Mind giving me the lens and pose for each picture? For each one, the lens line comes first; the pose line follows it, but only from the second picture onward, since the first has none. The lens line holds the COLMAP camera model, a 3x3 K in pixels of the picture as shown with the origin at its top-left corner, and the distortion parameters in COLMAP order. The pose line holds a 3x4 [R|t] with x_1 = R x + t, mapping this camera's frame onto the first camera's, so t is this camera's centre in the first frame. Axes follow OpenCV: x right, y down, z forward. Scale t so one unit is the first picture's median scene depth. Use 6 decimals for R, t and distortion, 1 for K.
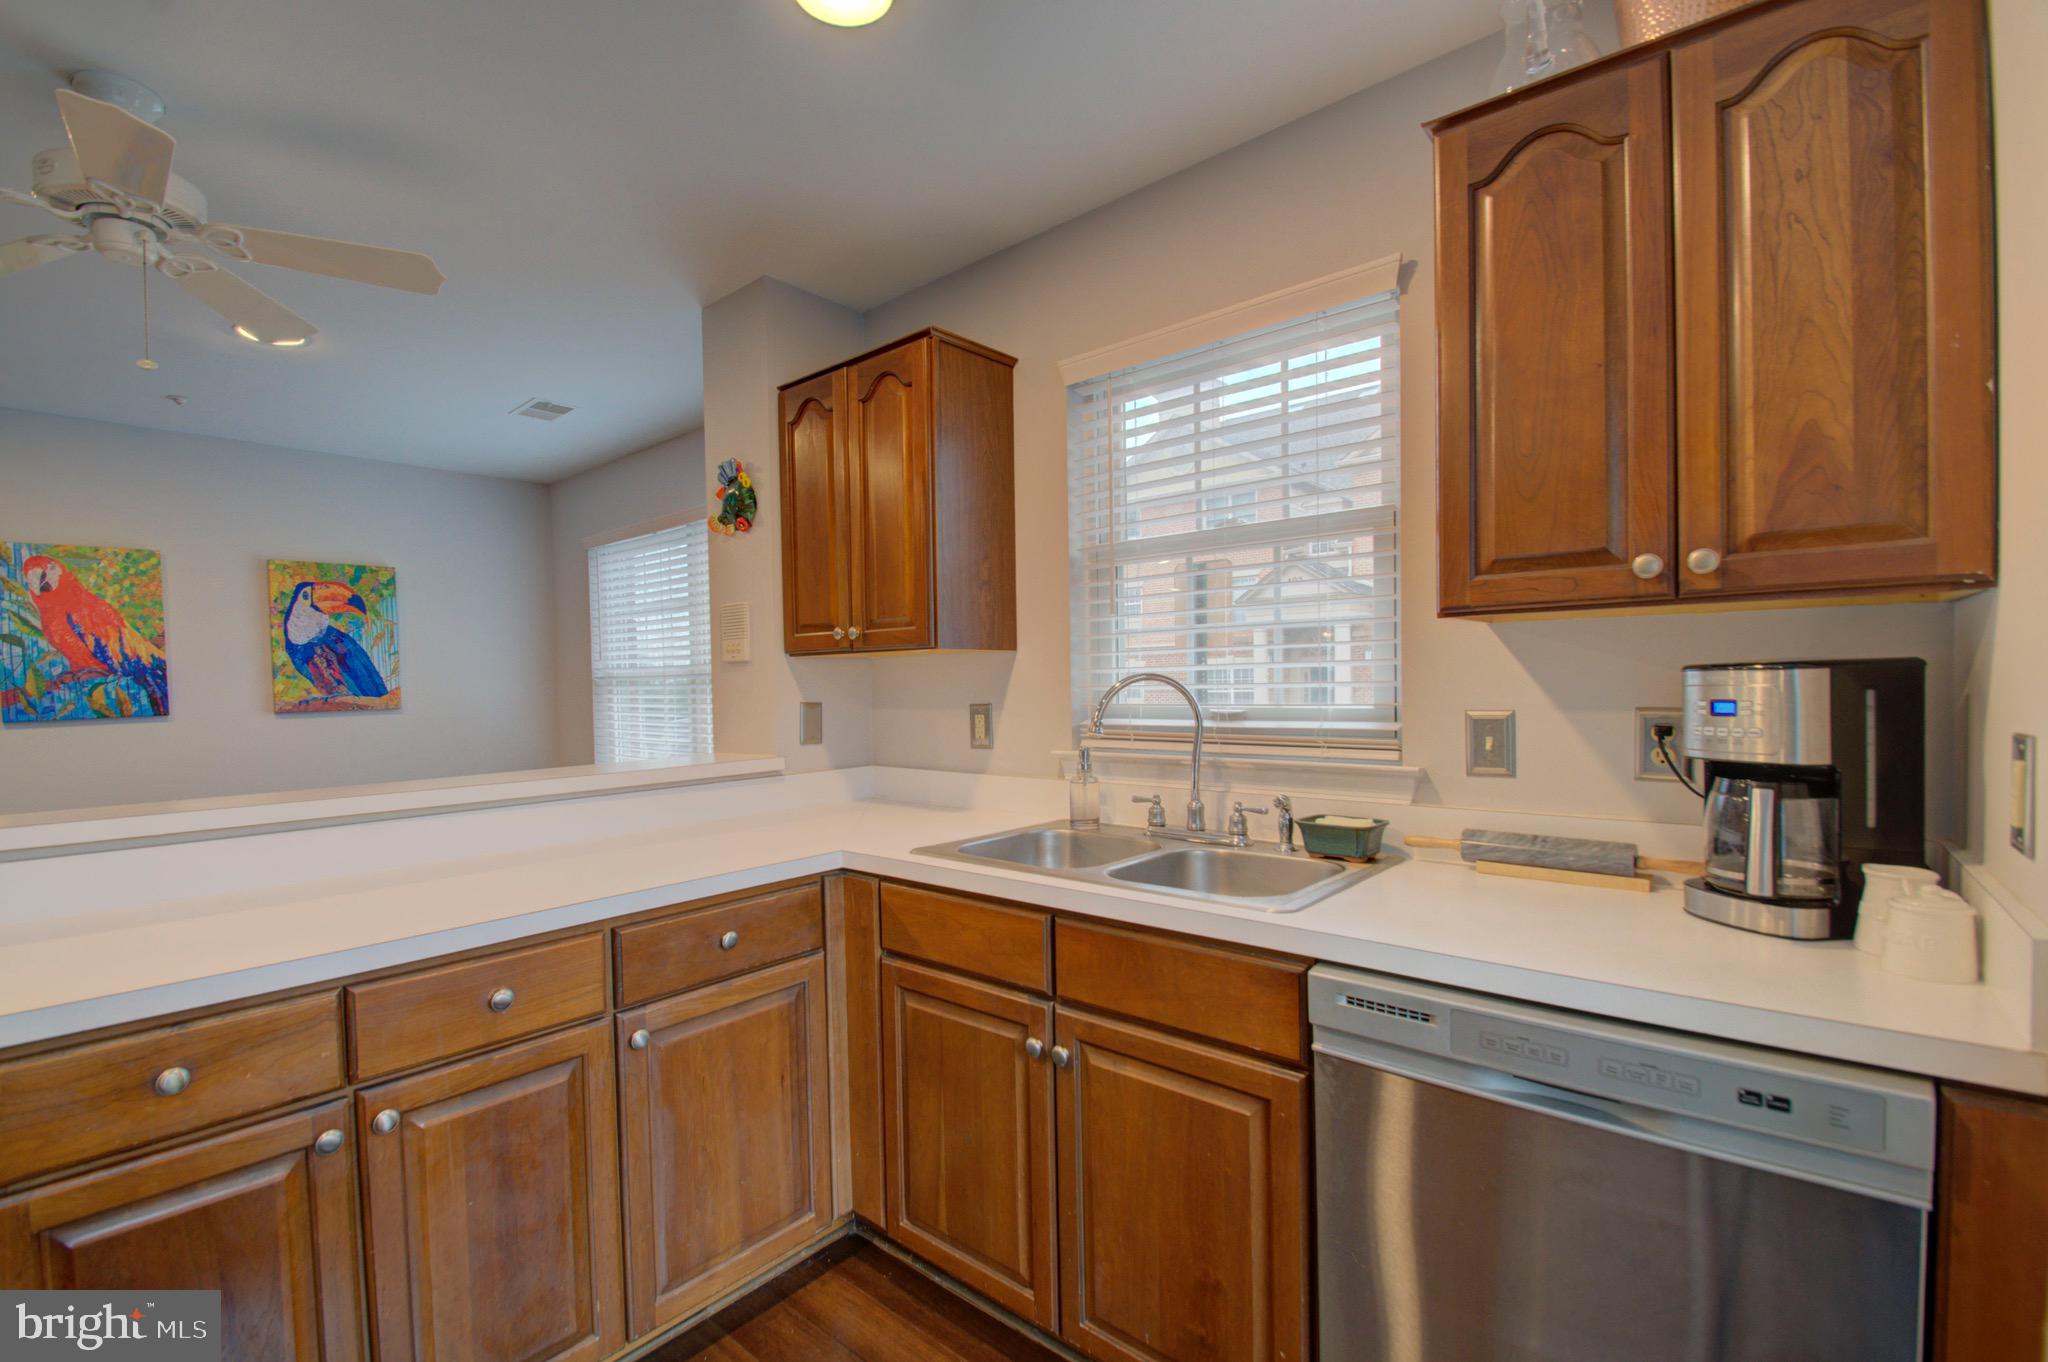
lens RADIAL K [[887.7, 0, 973.7], [0, 887.7, 704.9], [0, 0, 1]] dist [0.003735, -0.011641]
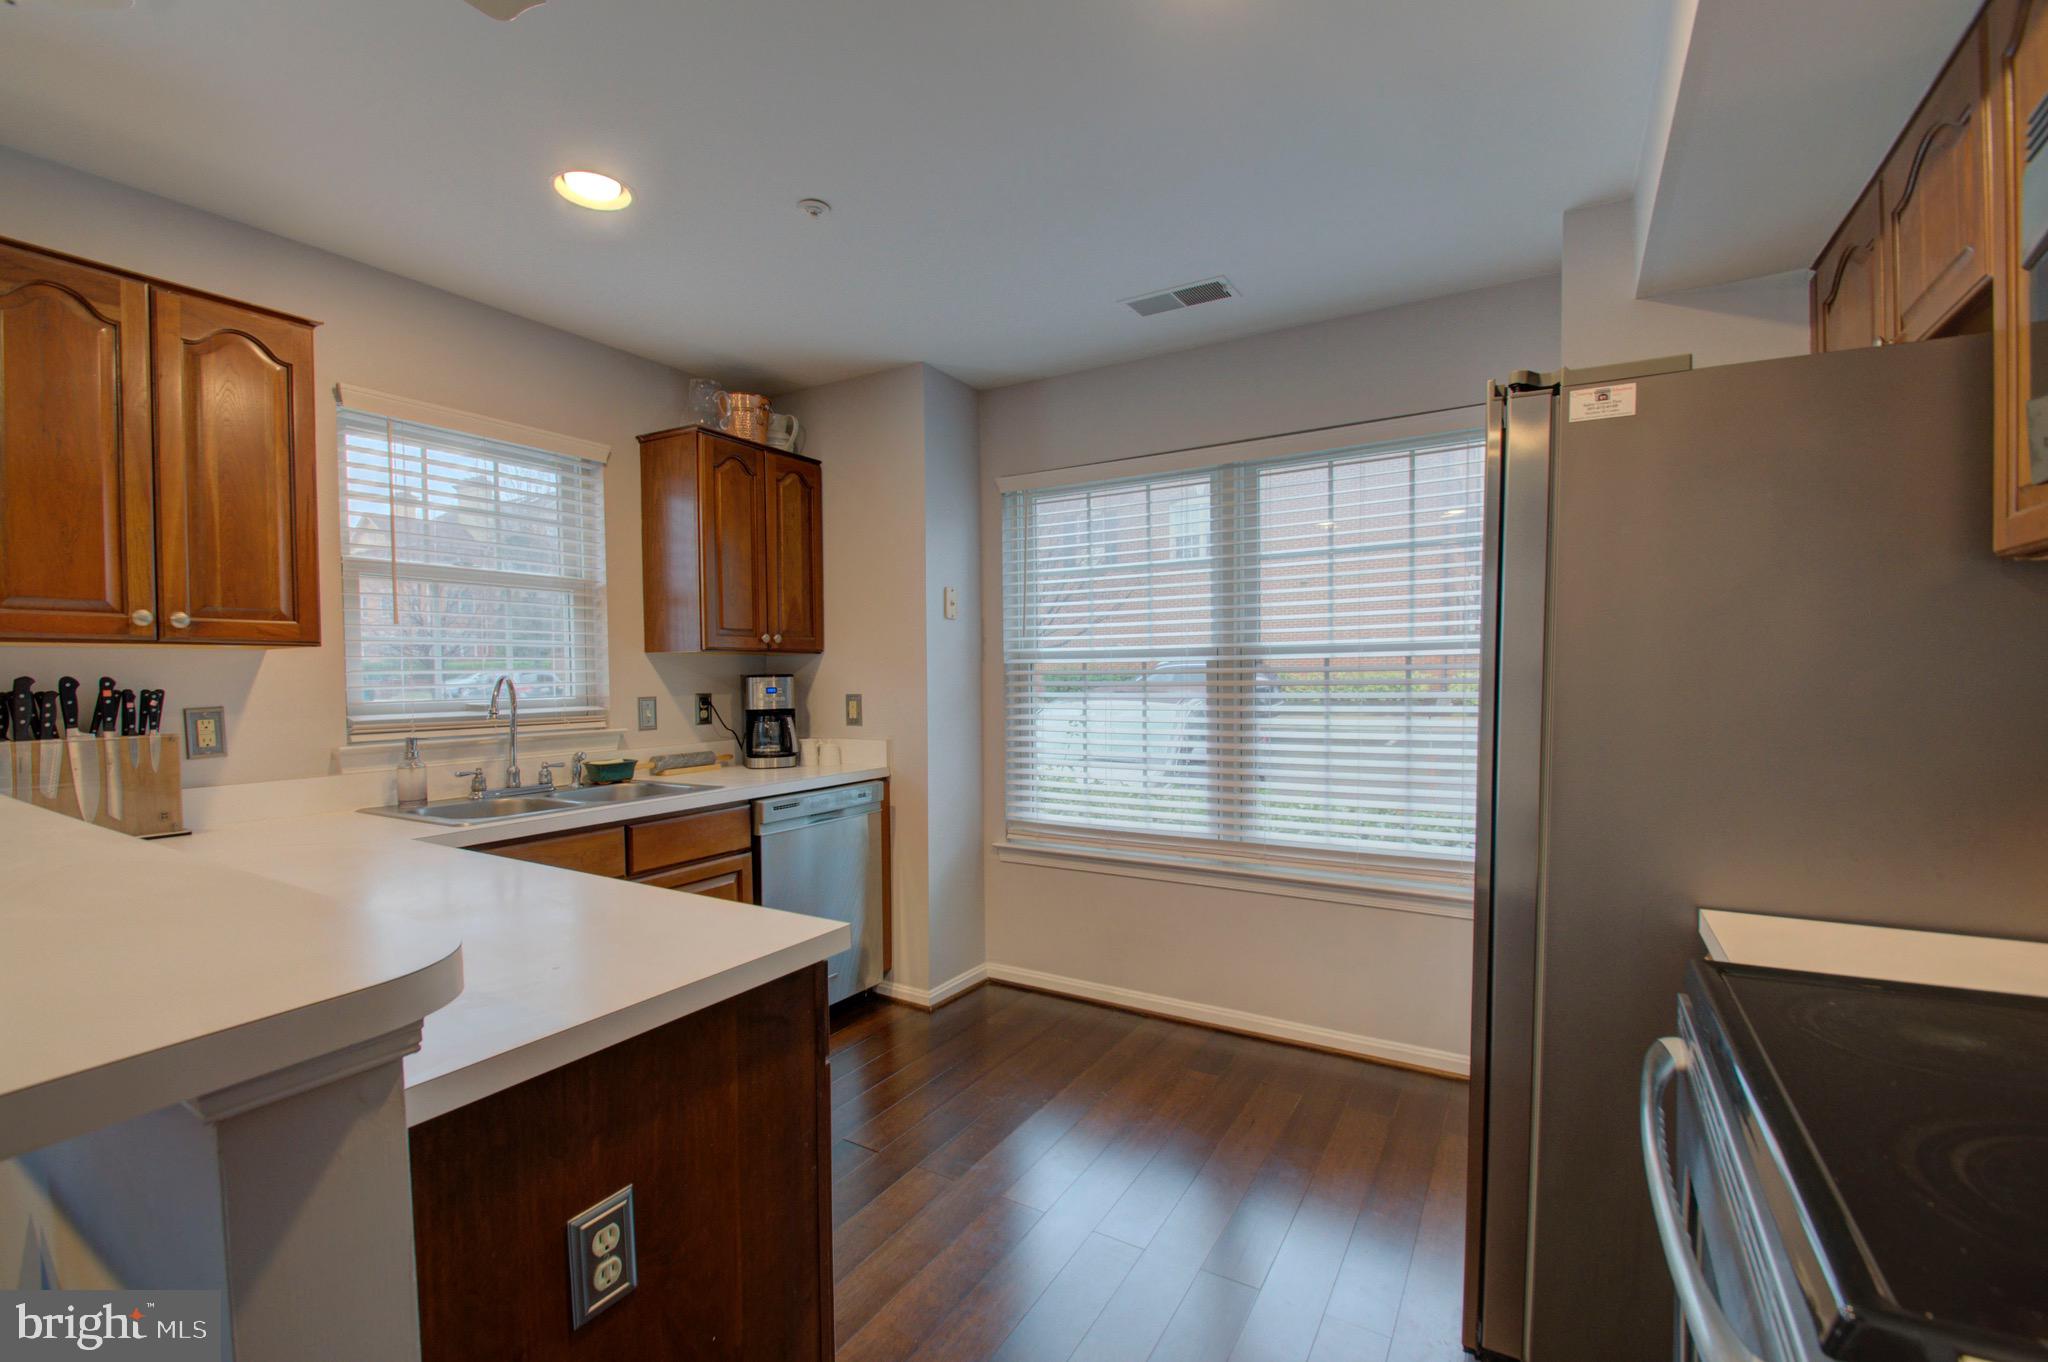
lens RADIAL K [[887.7, 0, 992.8], [0, 887.7, 704.3], [0, 0, 1]] dist [0.003735, -0.011641]
pose [[-0.171181, -0.015128, 0.985124, -0.678318], [0.038344, 0.999022, 0.022004, 0.004156], [-0.984493, 0.041540, -0.170433, 0.261430]]
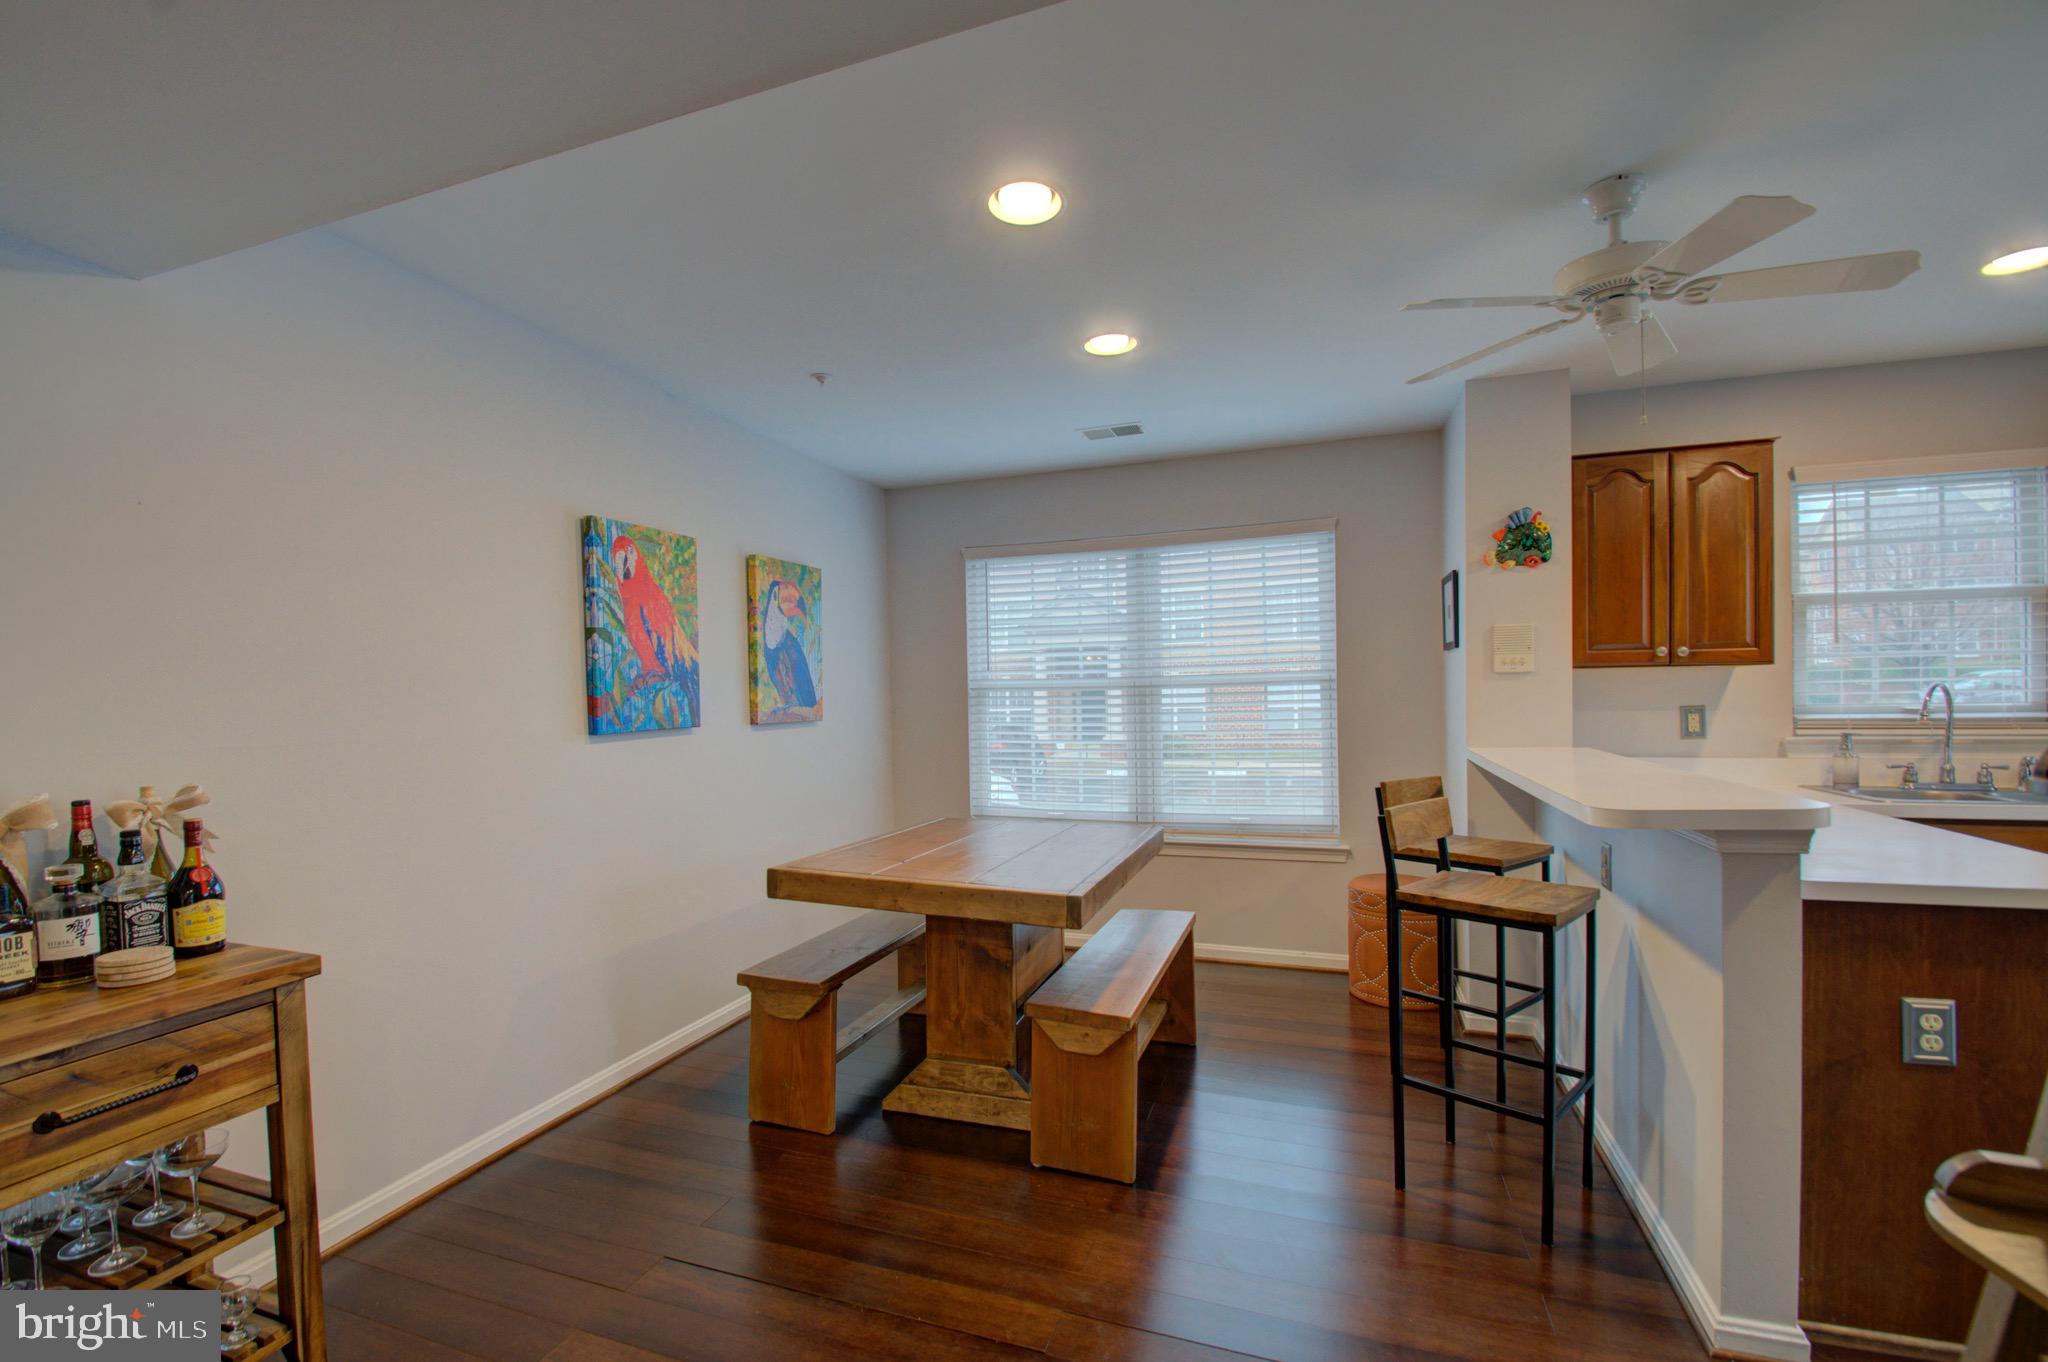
lens RADIAL K [[887.7, 0, 992.1], [0, 887.7, 709.1], [0, 0, 1]] dist [0.003735, -0.011641]
pose [[0.933203, -0.001228, 0.359347, -1.013377], [0.008330, 0.999799, -0.018215, 0.013337], [-0.359253, 0.019991, 0.933026, 0.084558]]
